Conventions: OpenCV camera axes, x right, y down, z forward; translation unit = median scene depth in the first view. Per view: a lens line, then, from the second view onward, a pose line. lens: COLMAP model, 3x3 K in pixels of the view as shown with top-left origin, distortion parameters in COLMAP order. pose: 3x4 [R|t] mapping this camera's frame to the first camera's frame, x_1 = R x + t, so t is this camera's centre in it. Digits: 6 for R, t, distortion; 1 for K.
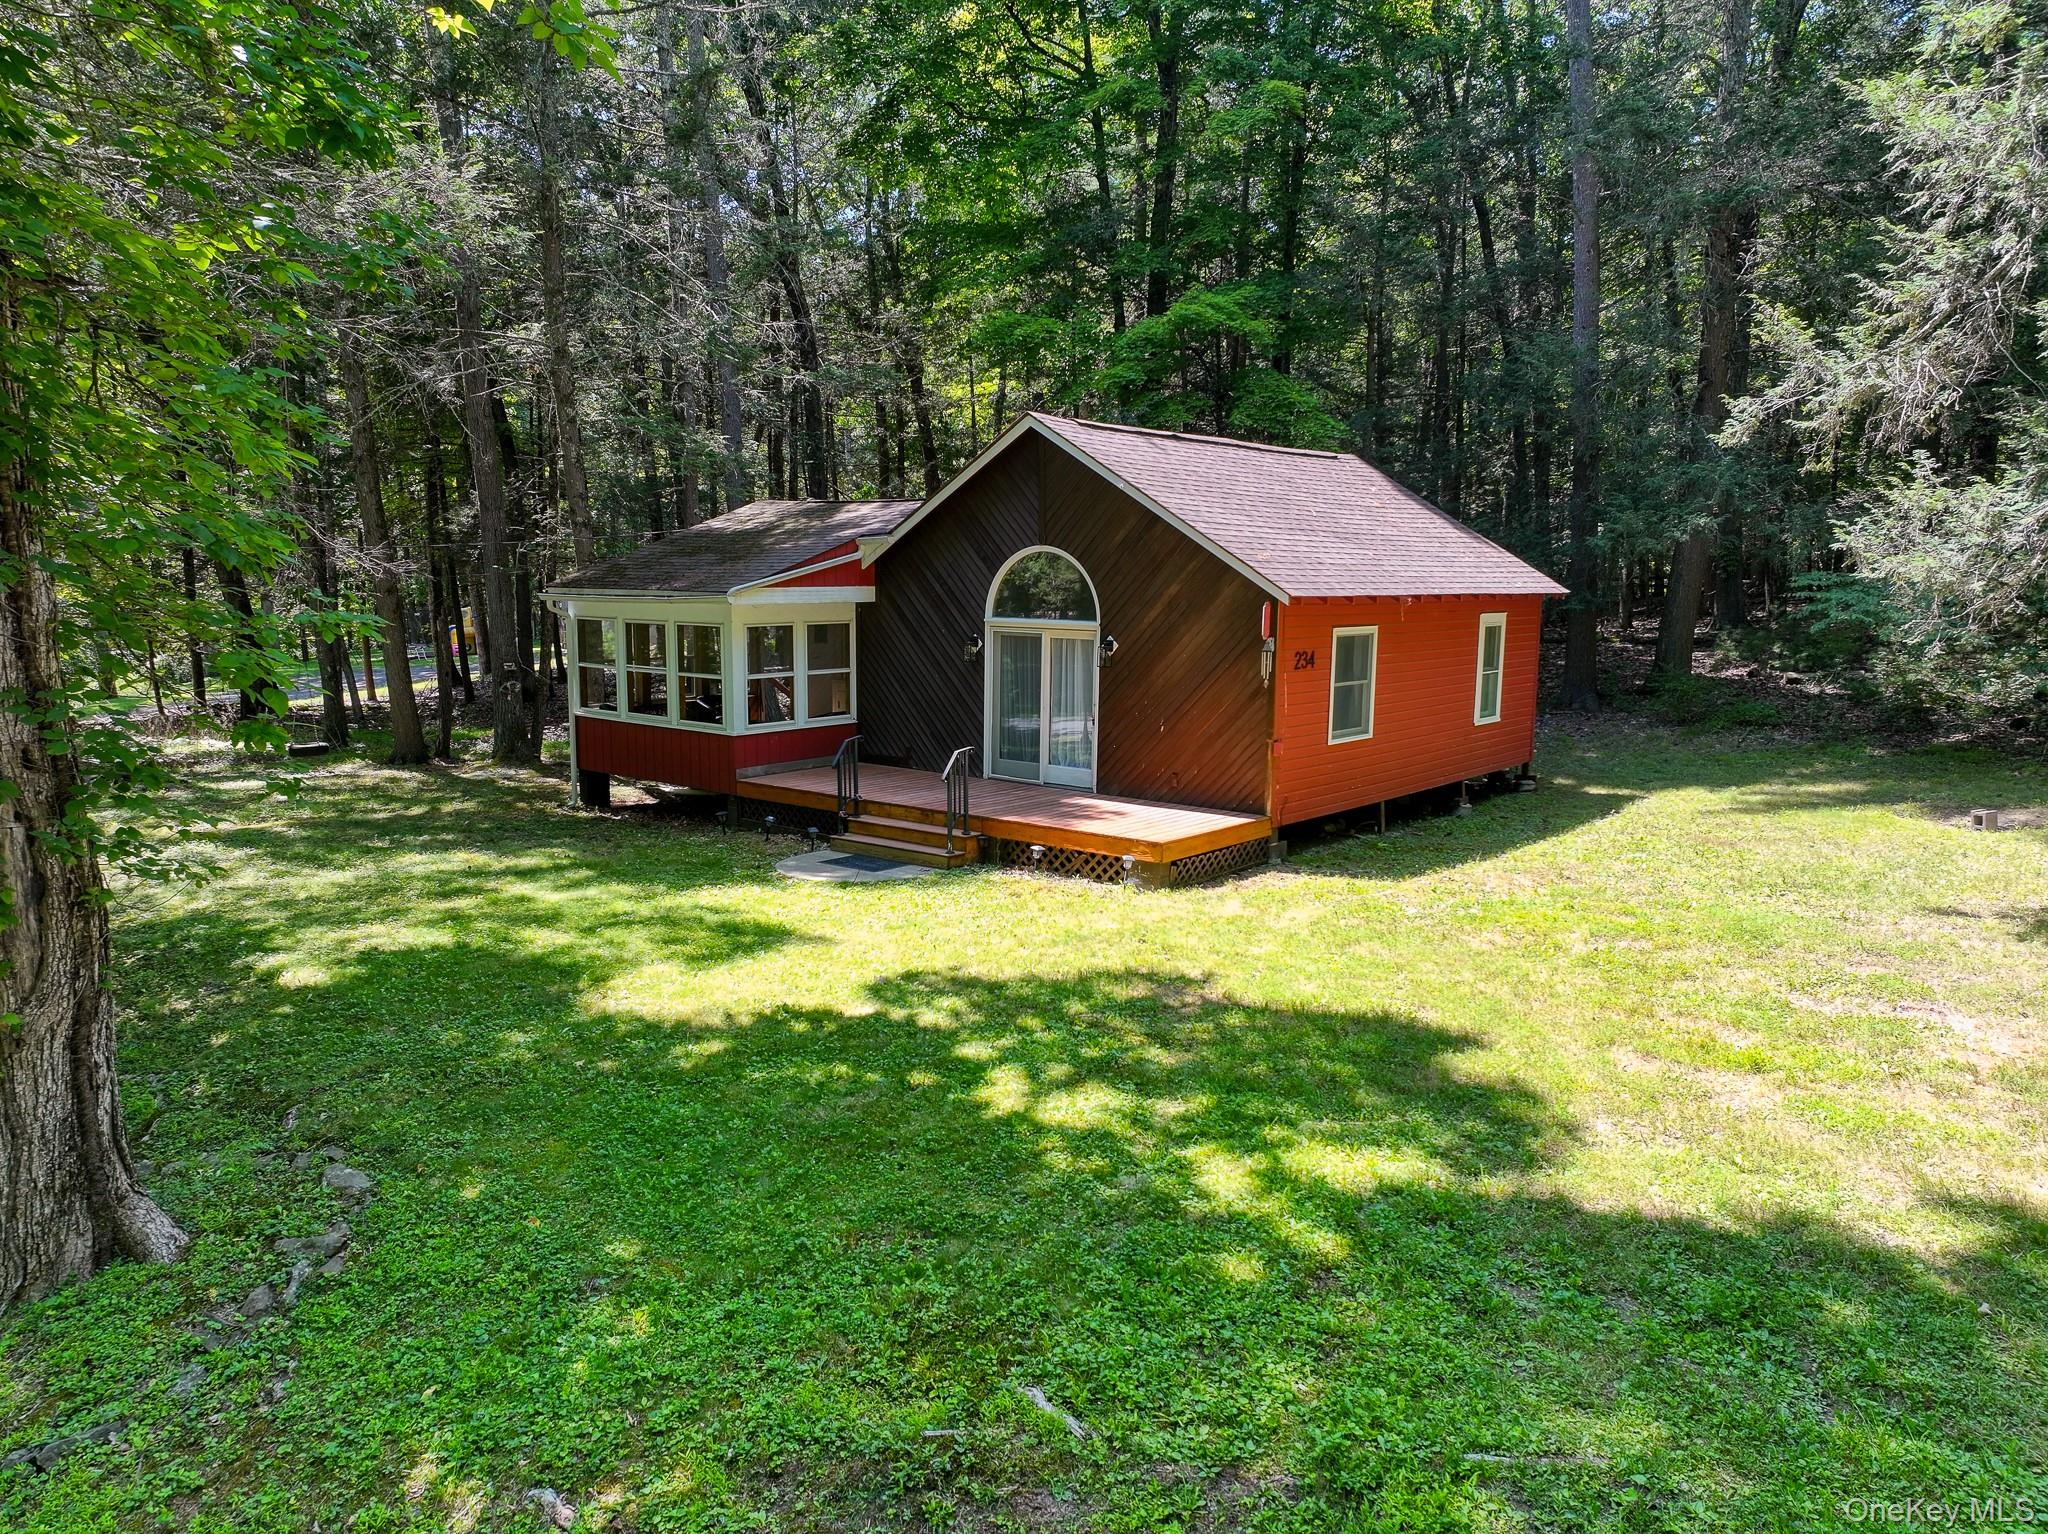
lens RADIAL K [[1450.3, 0, 1011.6], [0, 1450.3, 759.1], [0, 0, 1]] dist [-0.000959, 0.011843]
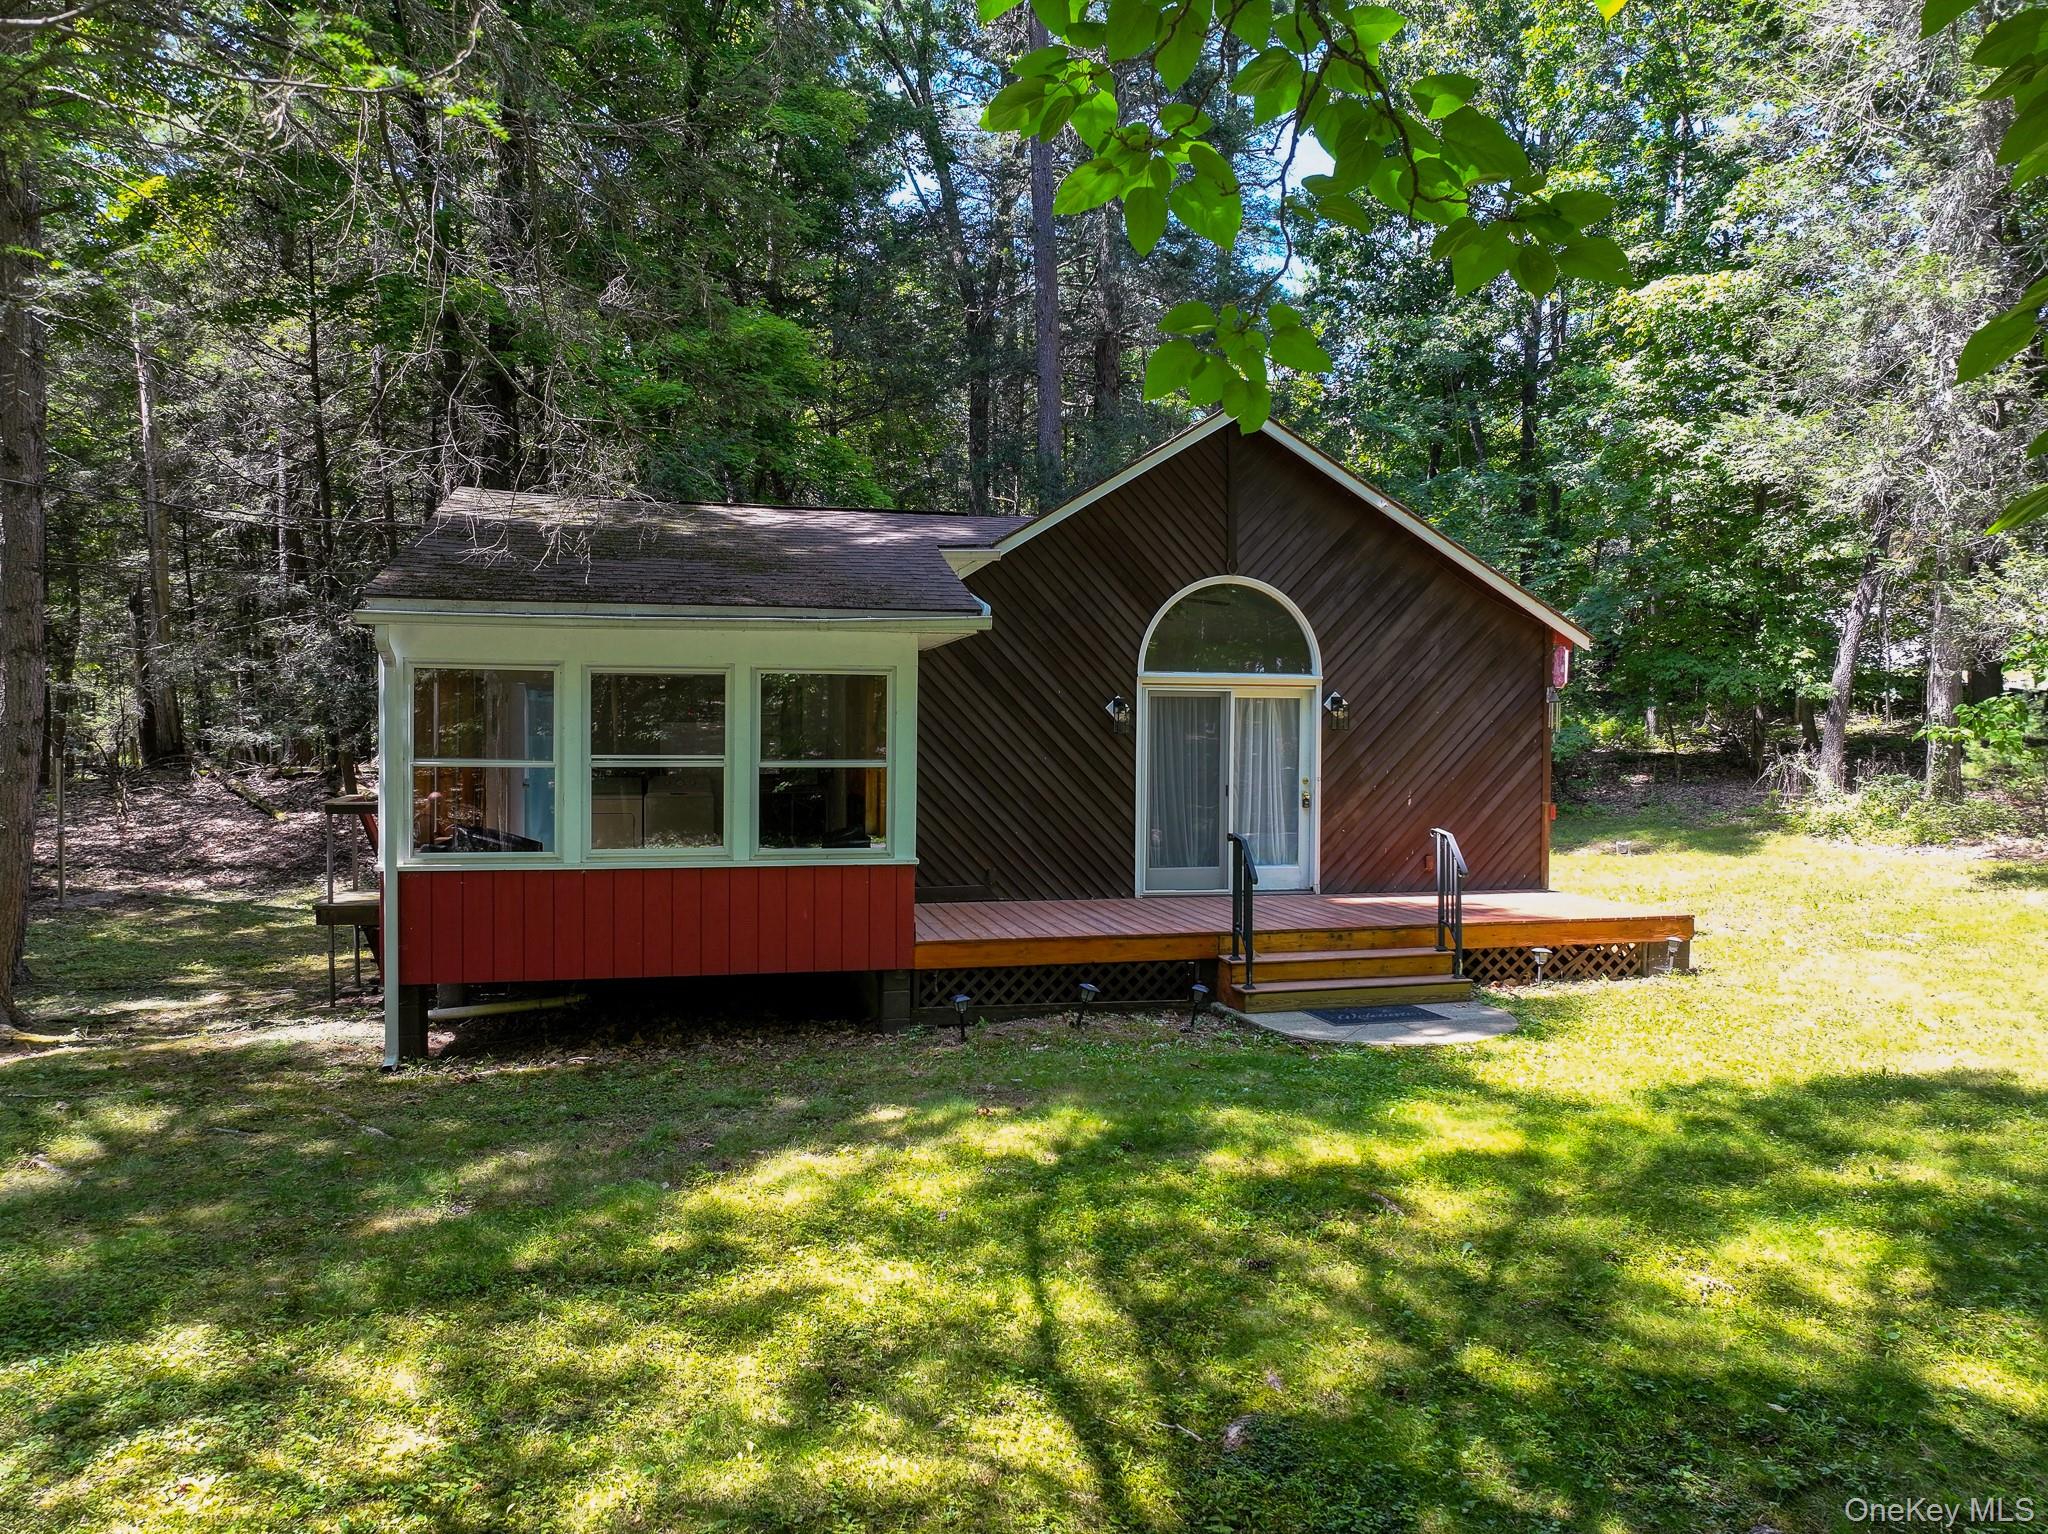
lens RADIAL K [[1450.3, 0, 1020.6], [0, 1450.3, 769.9], [0, 0, 1]] dist [-0.000959, 0.011843]
pose [[0.601323, -0.022428, 0.798691, -0.763897], [0.106247, 0.992973, -0.052108, -0.022655], [-0.791911, 0.116192, 0.599481, 0.759928]]
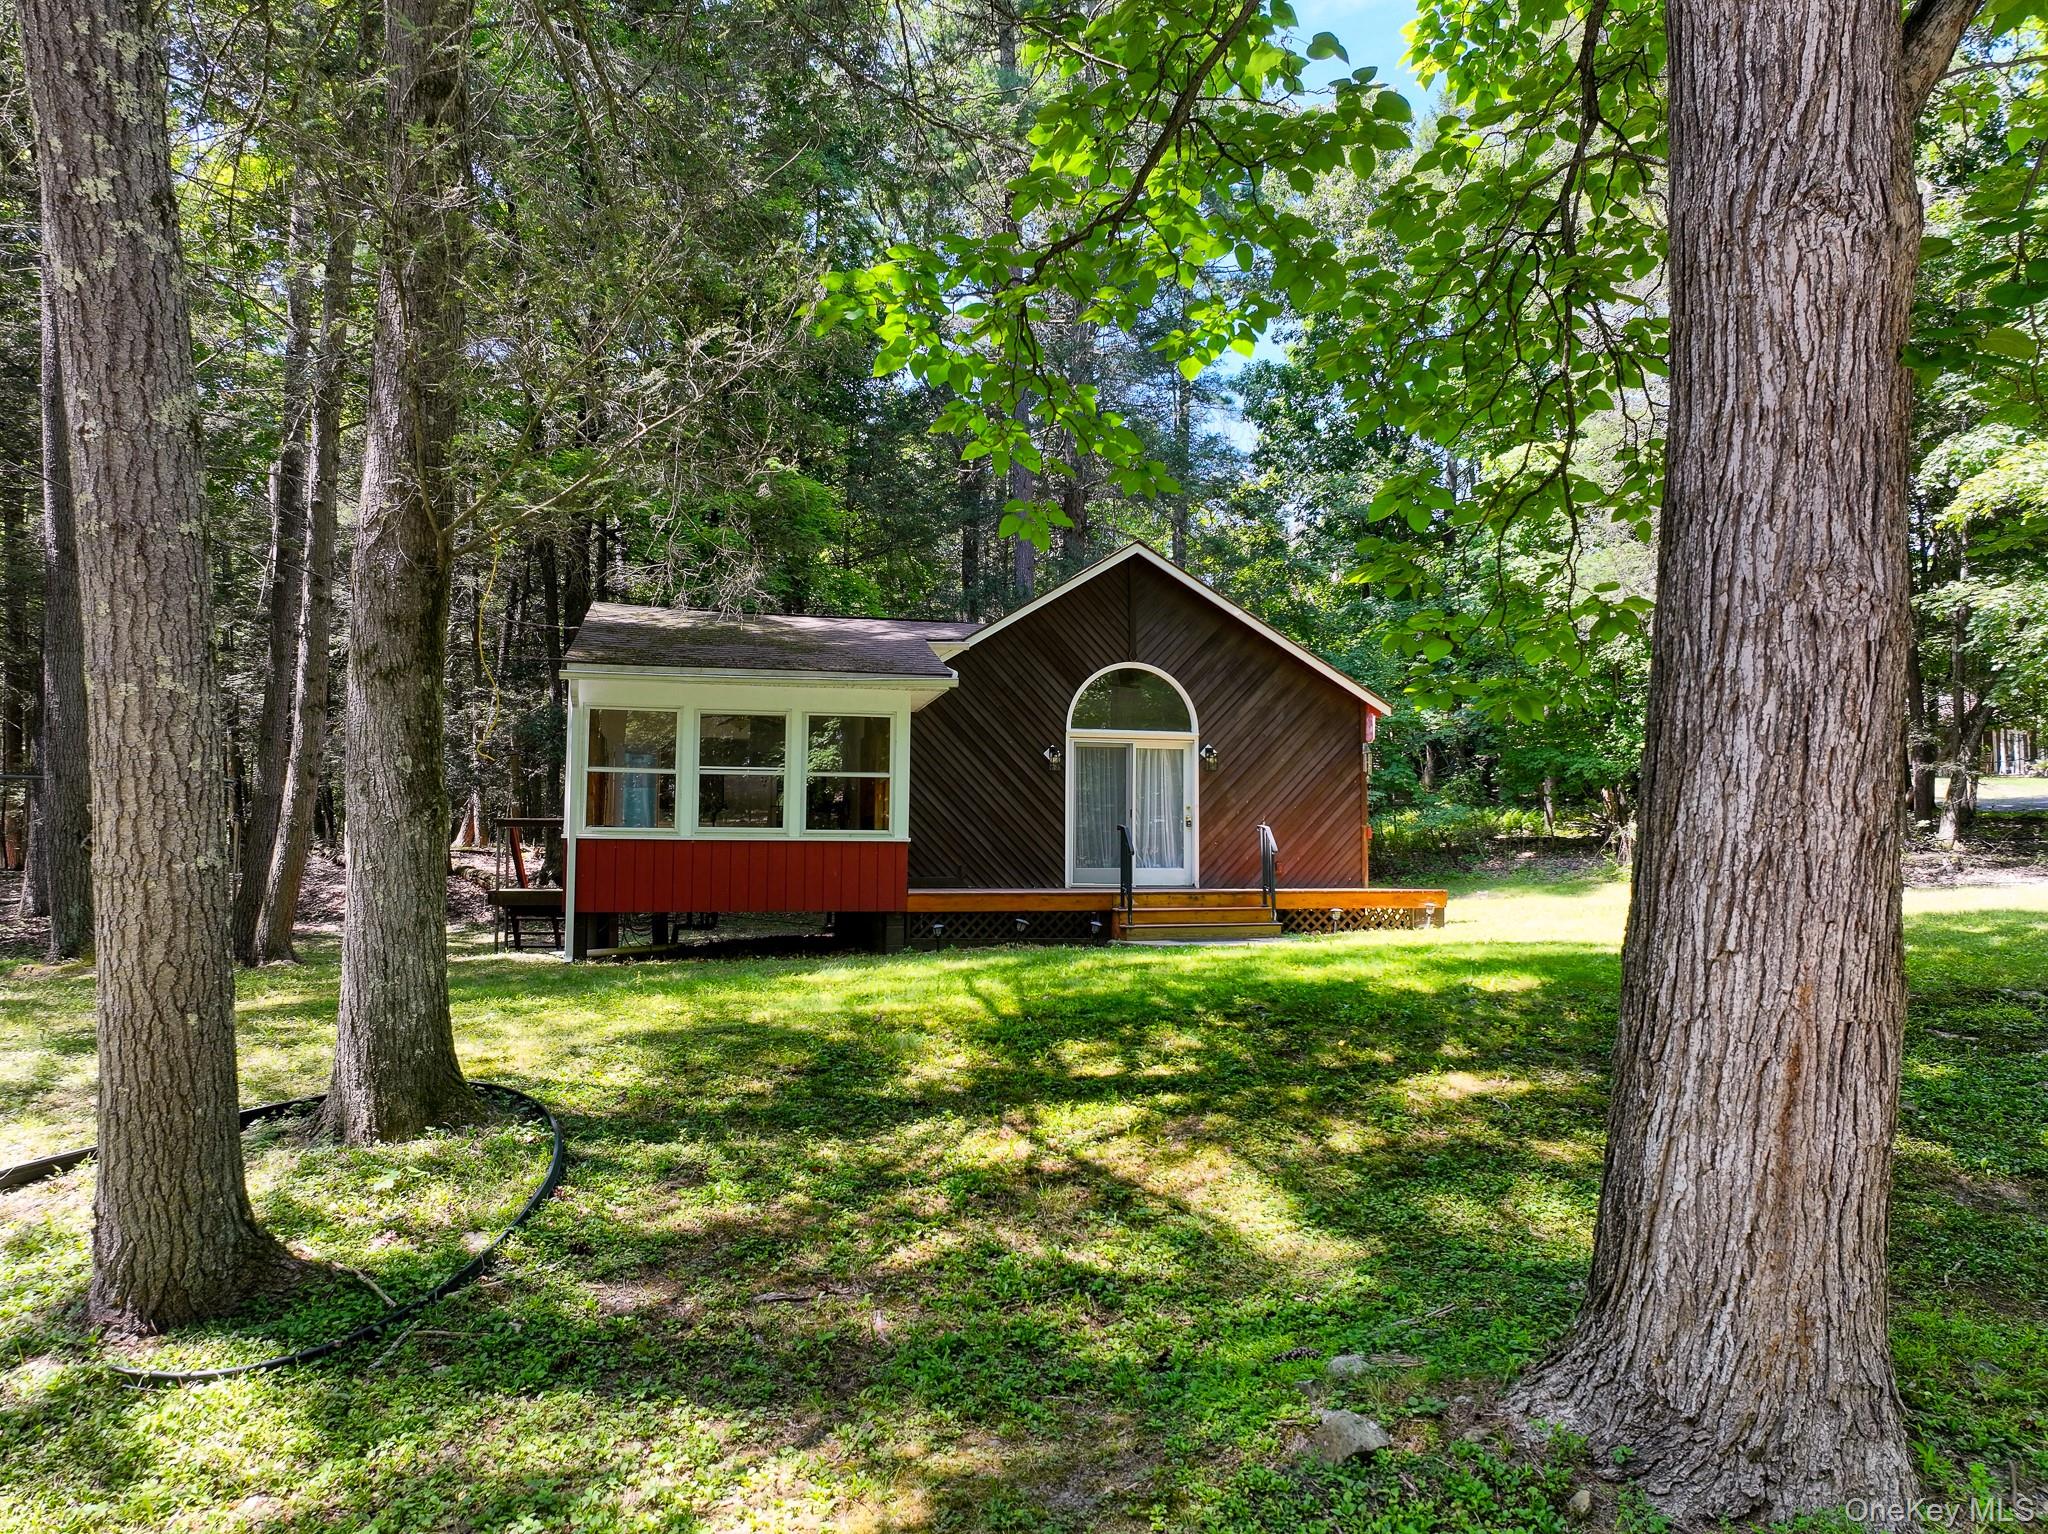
lens RADIAL K [[1450.3, 0, 1022.3], [0, 1450.3, 765.8], [0, 0, 1]] dist [-0.000959, 0.011843]
pose [[0.602595, 0.054273, 0.796200, -1.035746], [0.107401, 0.983094, -0.148297, 0.092622], [-0.790787, 0.174876, 0.586578, 0.525390]]
